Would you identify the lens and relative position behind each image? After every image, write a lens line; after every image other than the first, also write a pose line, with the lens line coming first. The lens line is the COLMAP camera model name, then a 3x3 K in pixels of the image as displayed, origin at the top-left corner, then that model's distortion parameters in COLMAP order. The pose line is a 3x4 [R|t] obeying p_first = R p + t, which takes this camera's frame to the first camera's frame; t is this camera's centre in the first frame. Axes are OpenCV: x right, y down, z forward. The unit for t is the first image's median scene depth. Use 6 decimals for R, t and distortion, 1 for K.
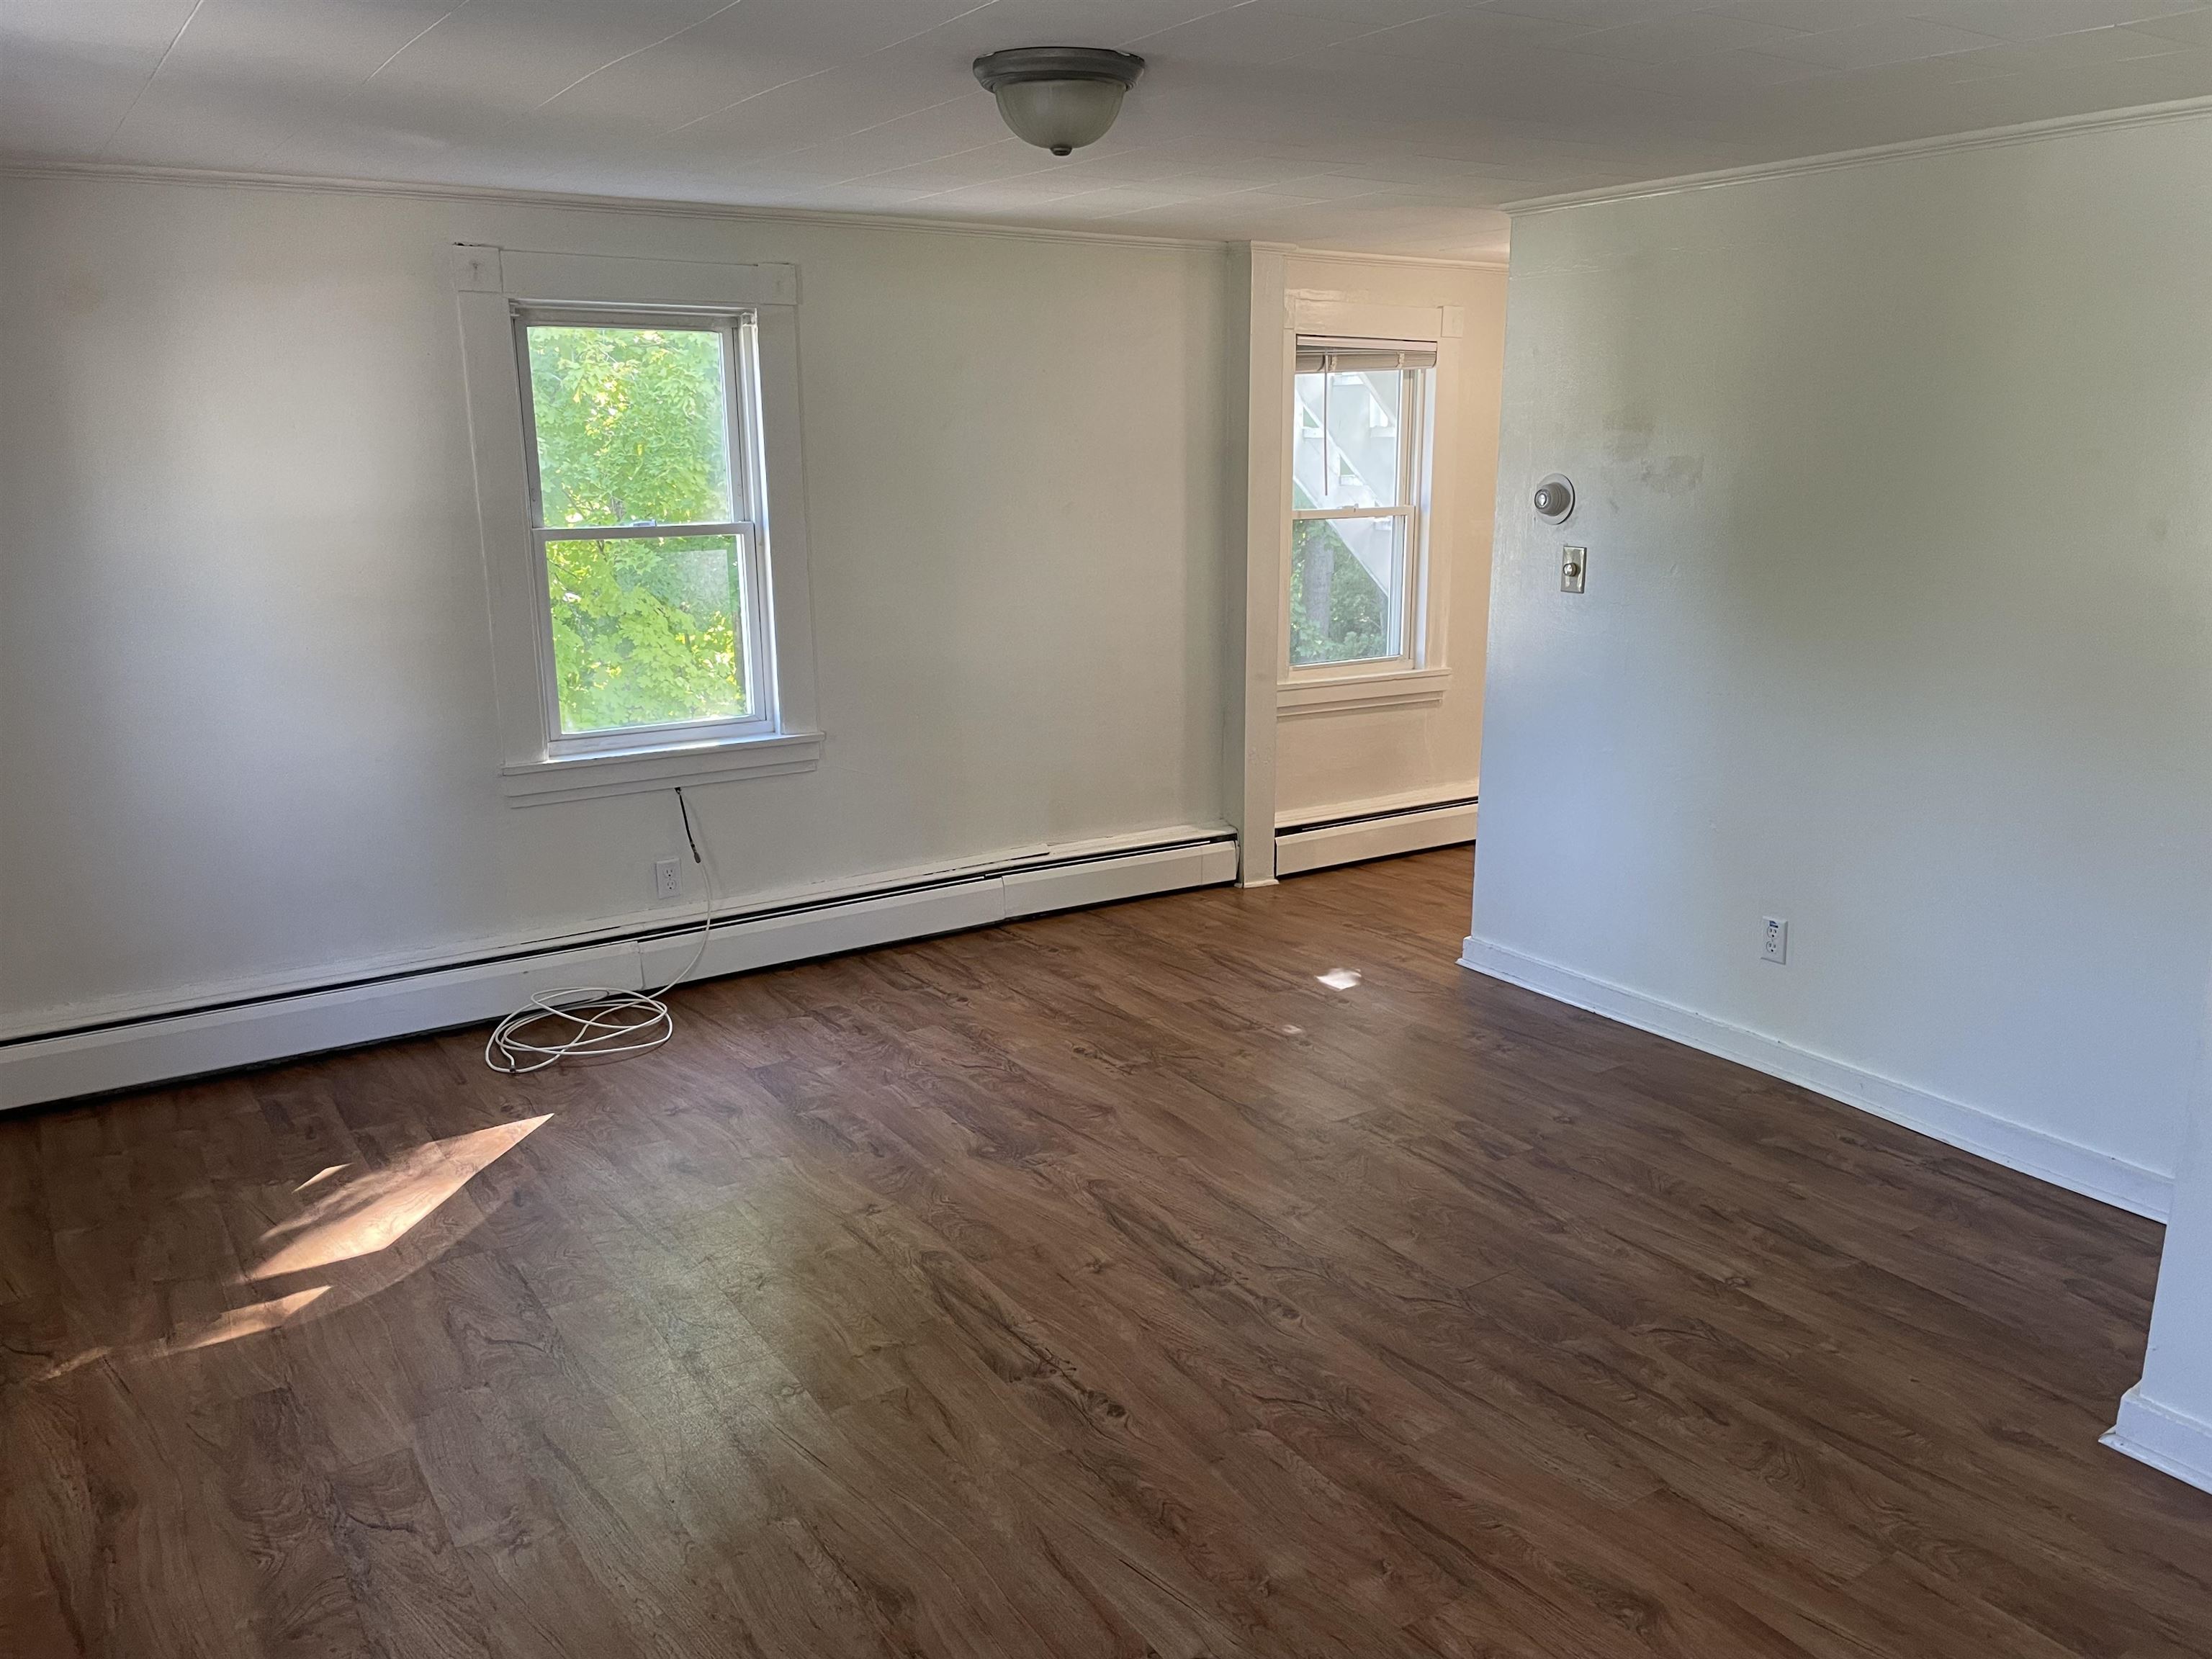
lens RADIAL K [[1679.4, 0, 1121.5], [0, 1679.4, 815.2], [0, 0, 1]] dist [0.065625, -0.098642]
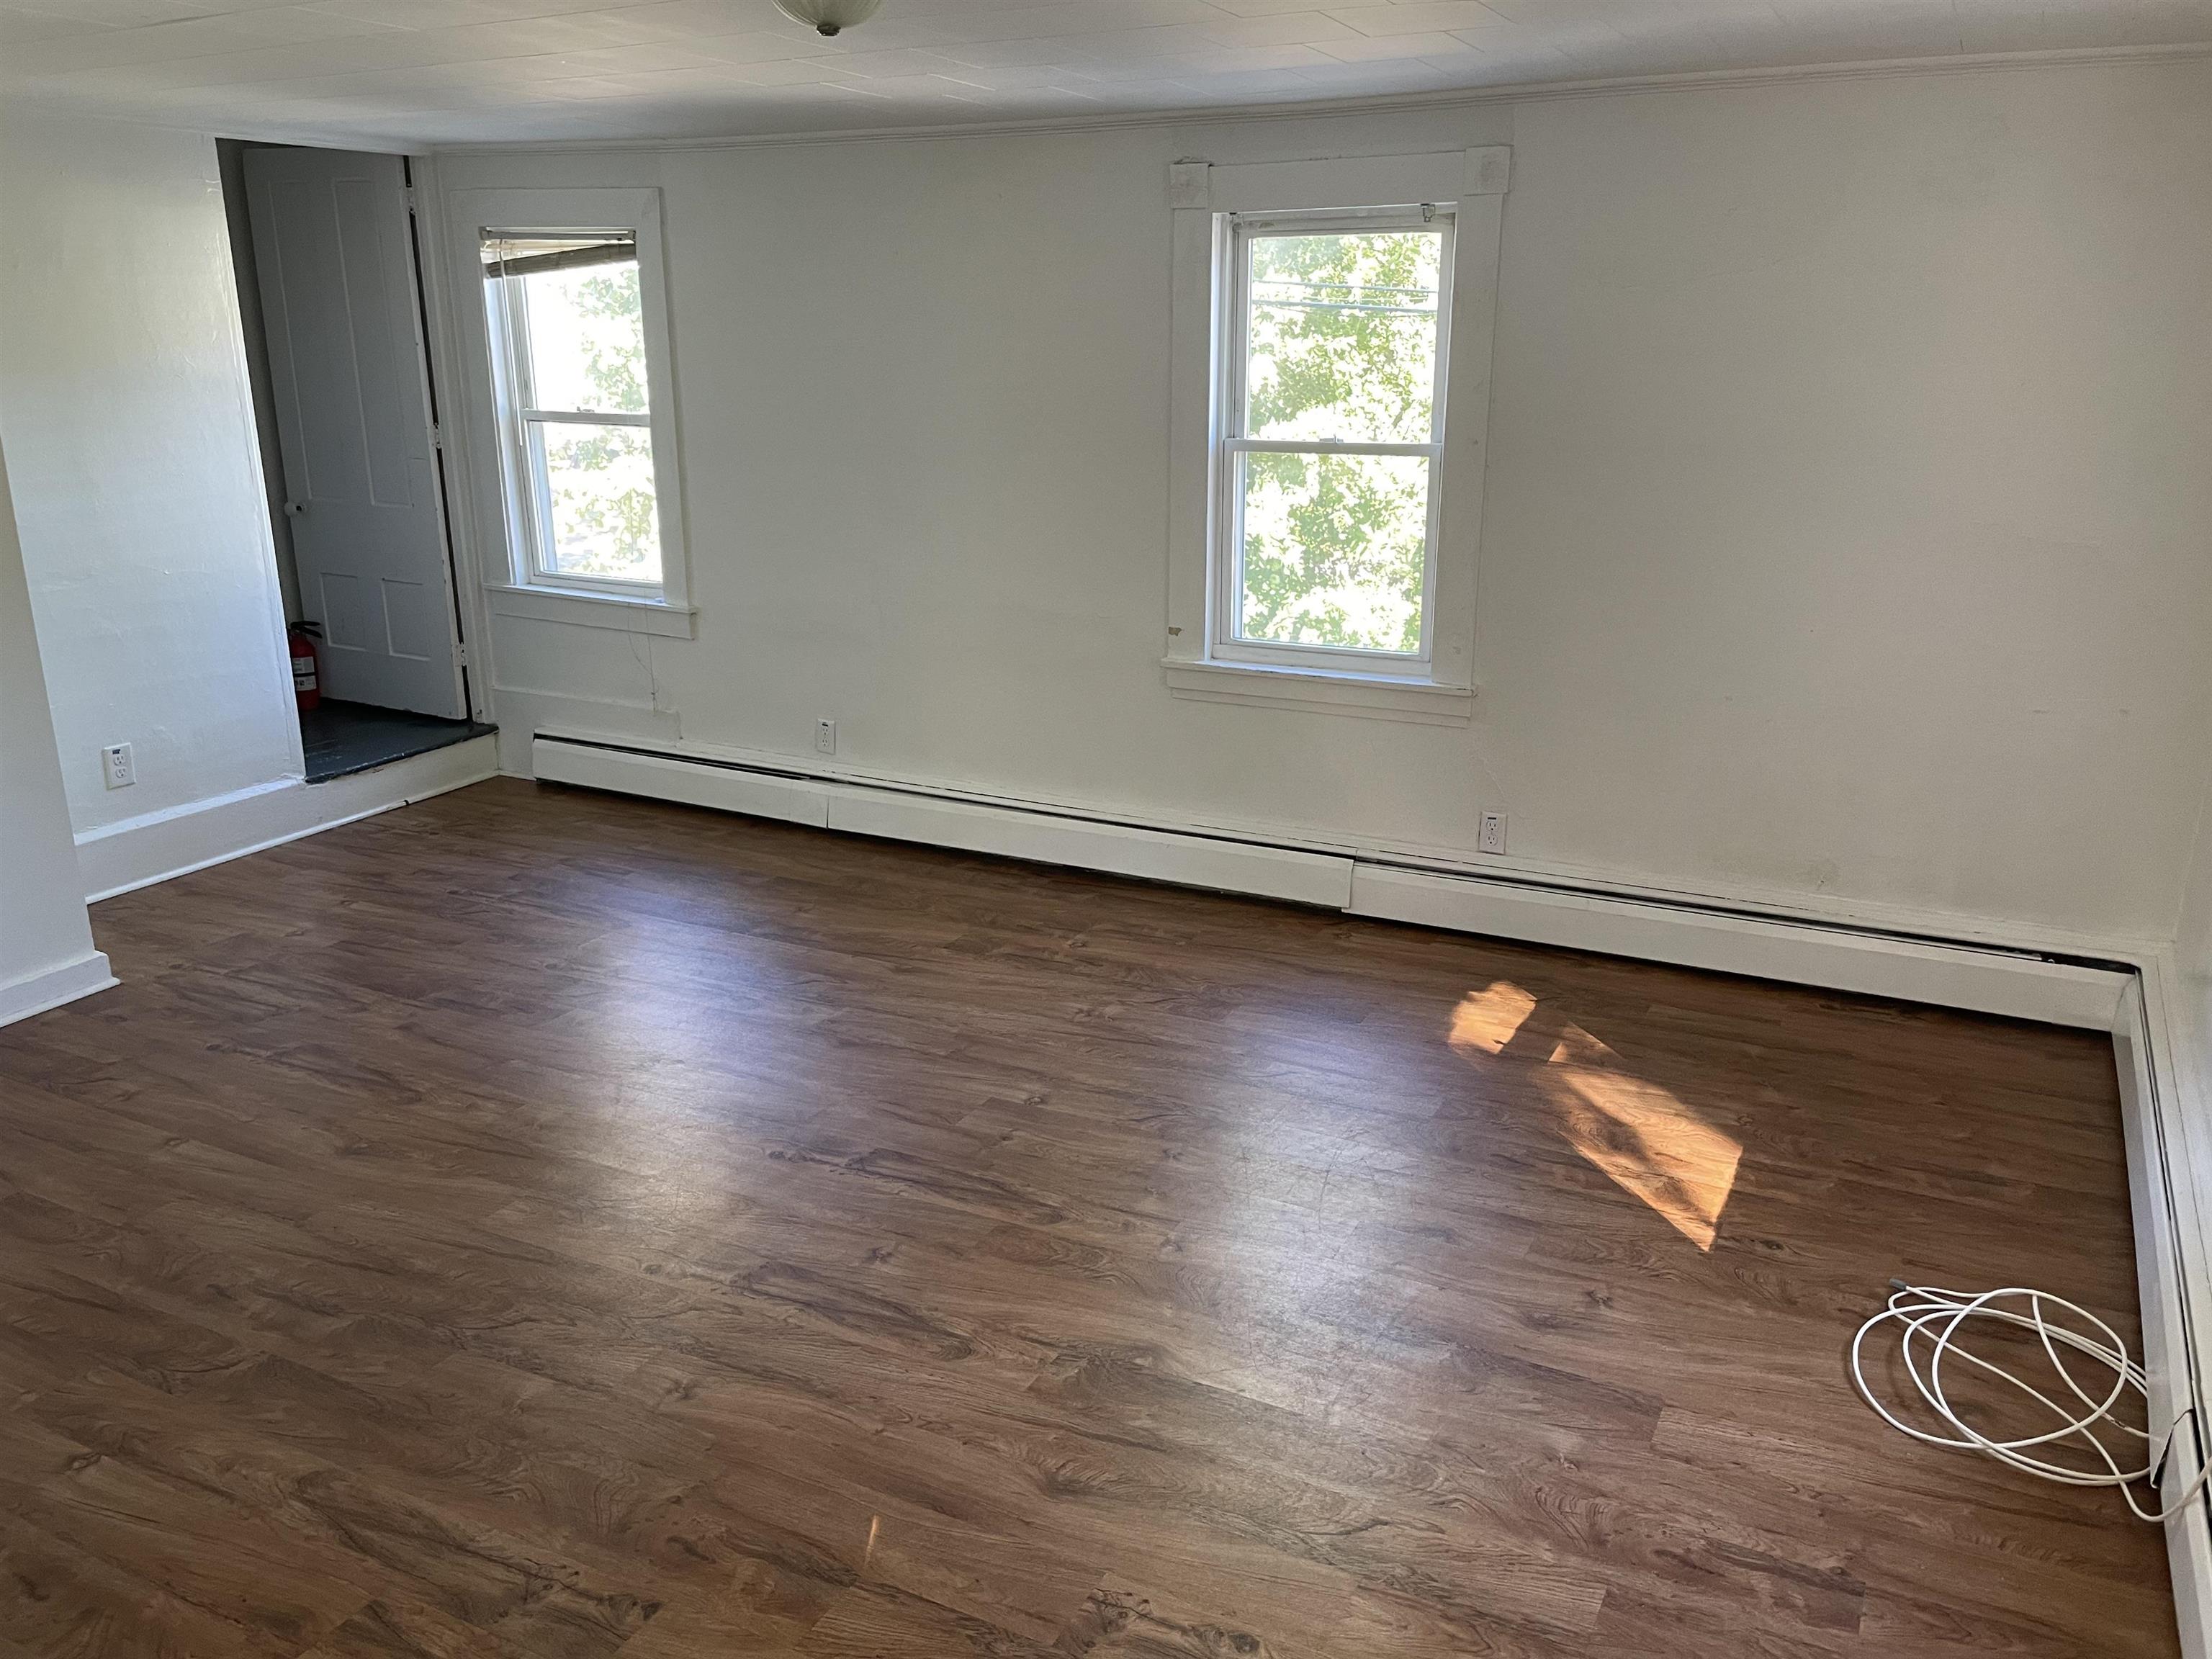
lens RADIAL K [[1679.4, 0, 1129.0], [0, 1679.4, 821.9], [0, 0, 1]] dist [0.065625, -0.098642]
pose [[-0.874447, 0.137402, -0.465256, 0.245993], [-0.109190, 0.878697, 0.464724, -0.359156], [0.472674, 0.457178, -0.753371, 1.546695]]
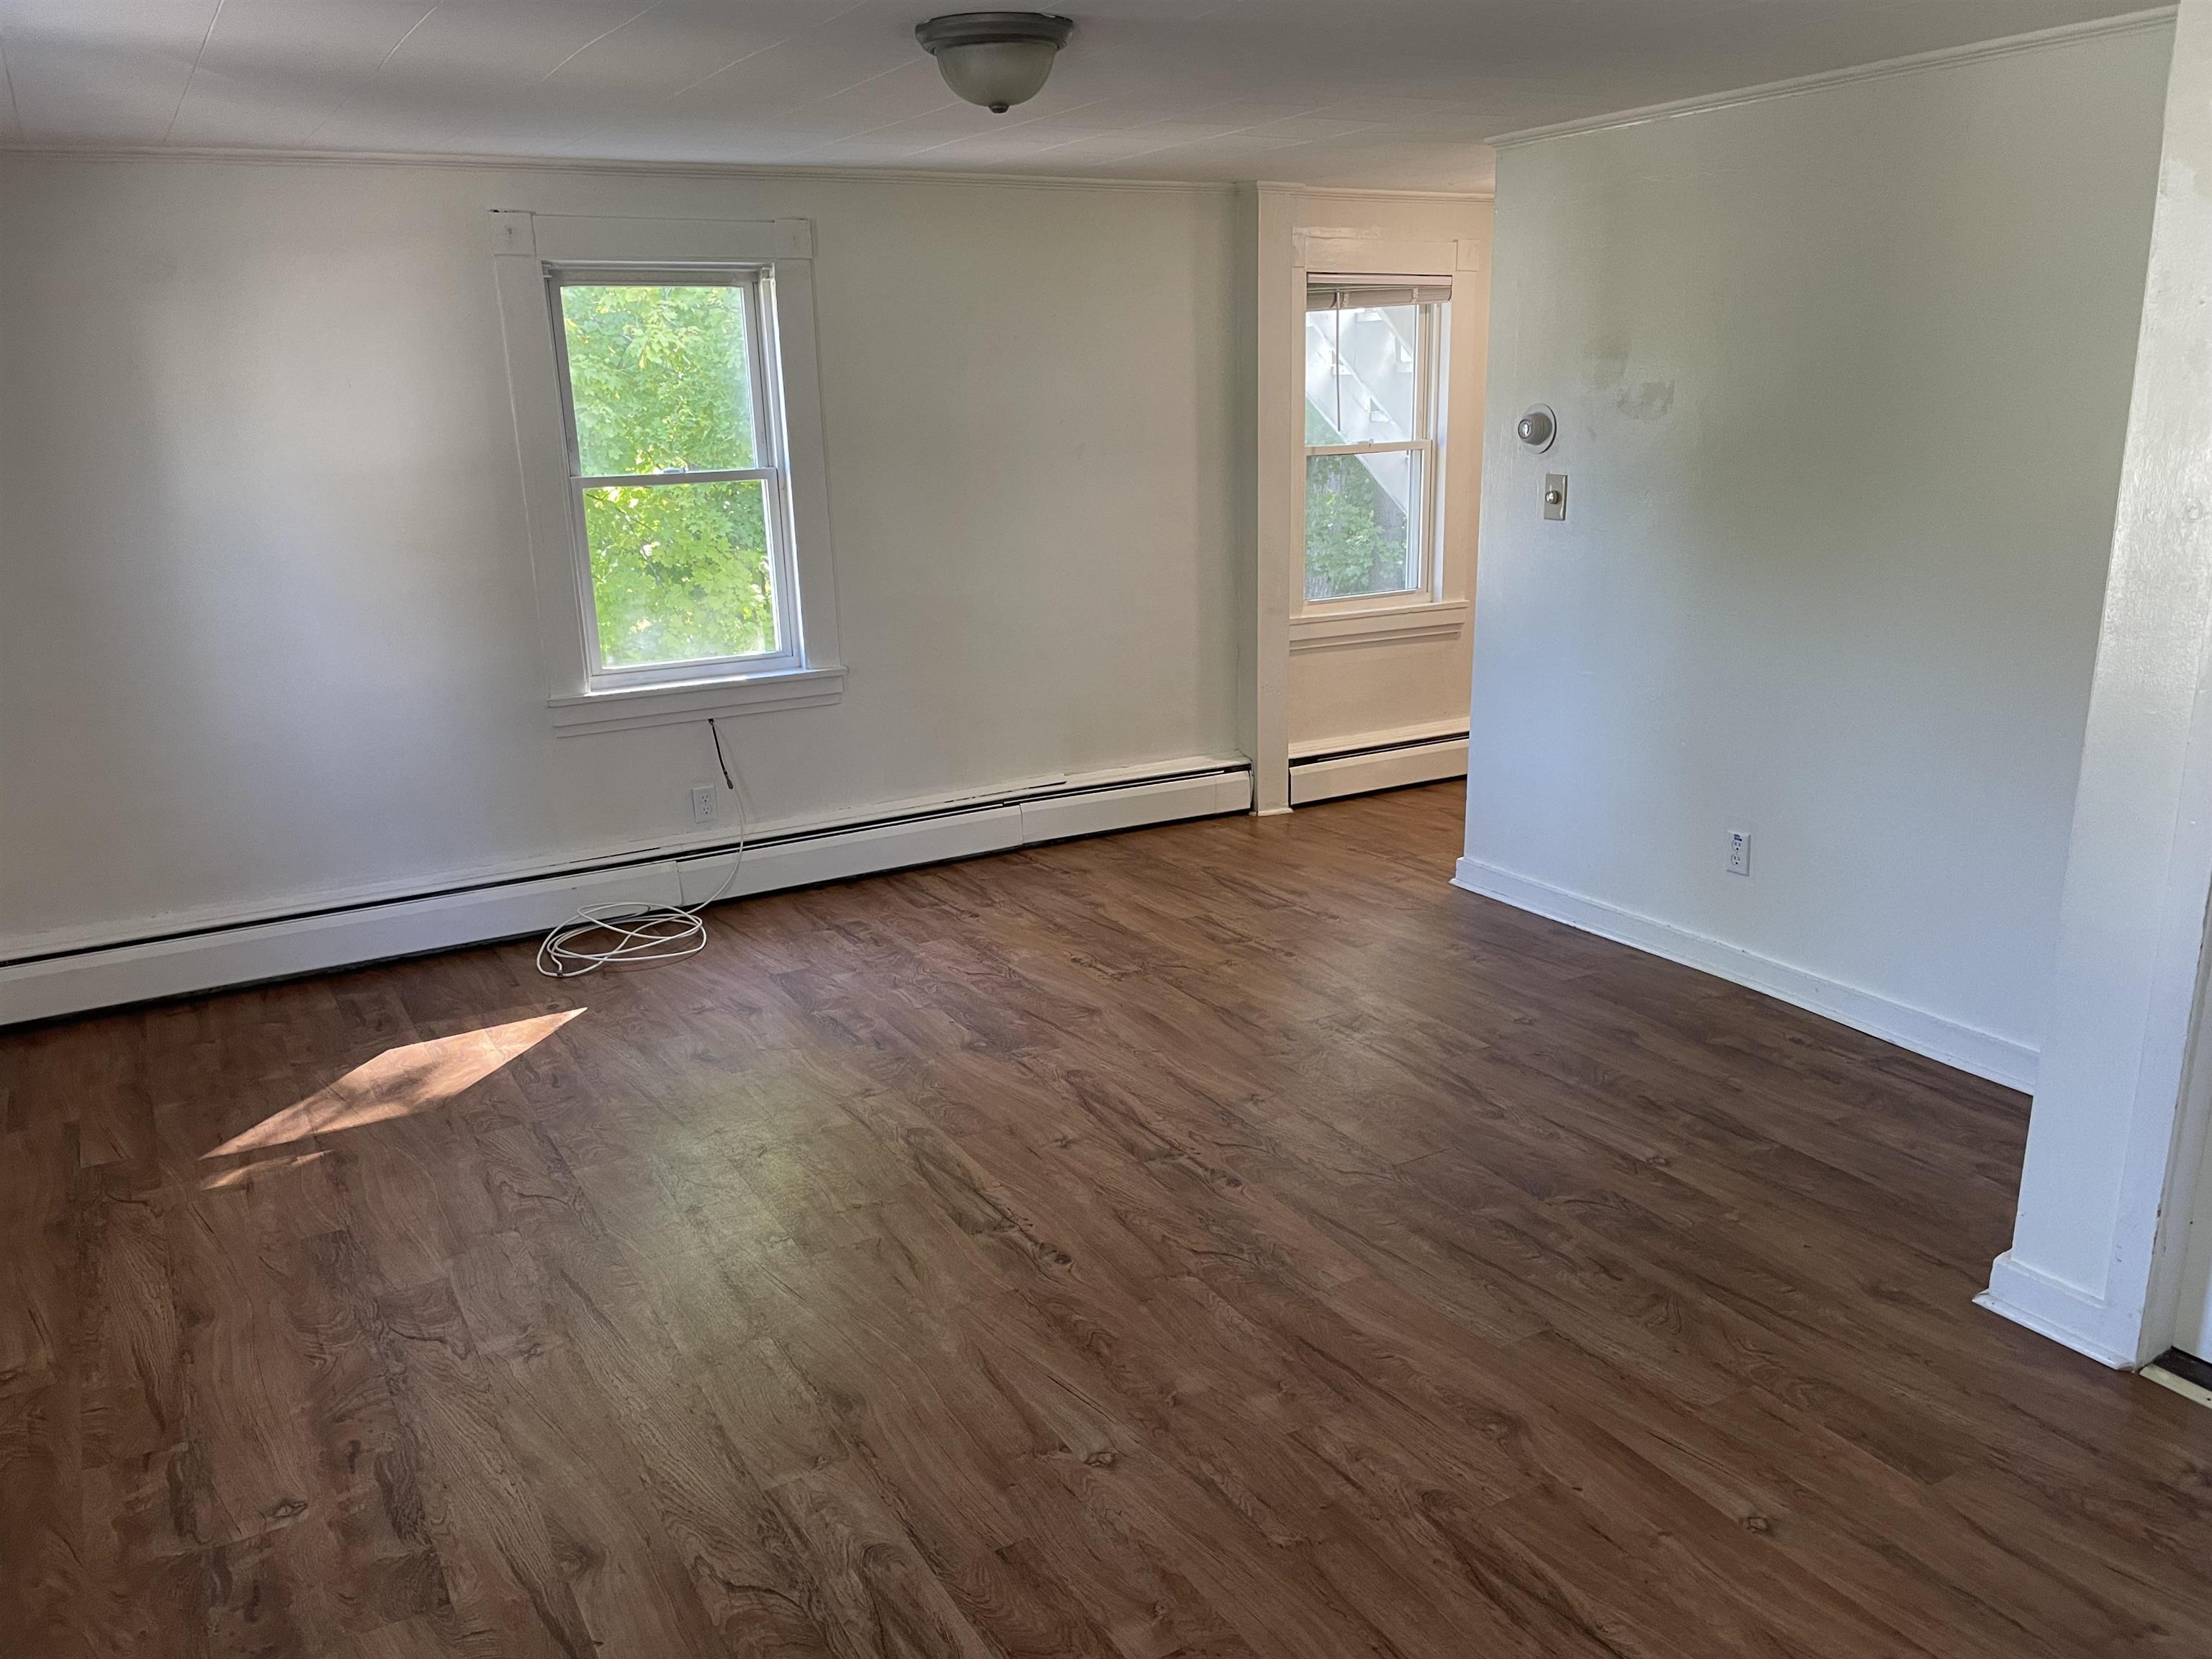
lens RADIAL K [[1679.4, 0, 1088.0], [0, 1679.4, 849.9], [0, 0, 1]] dist [0.065625, -0.098642]
pose [[0.997082, -0.002873, -0.076285, 0.079970], [0.006550, 0.998826, 0.048001, 0.023225], [0.076057, -0.048360, 0.995930, -0.076395]]
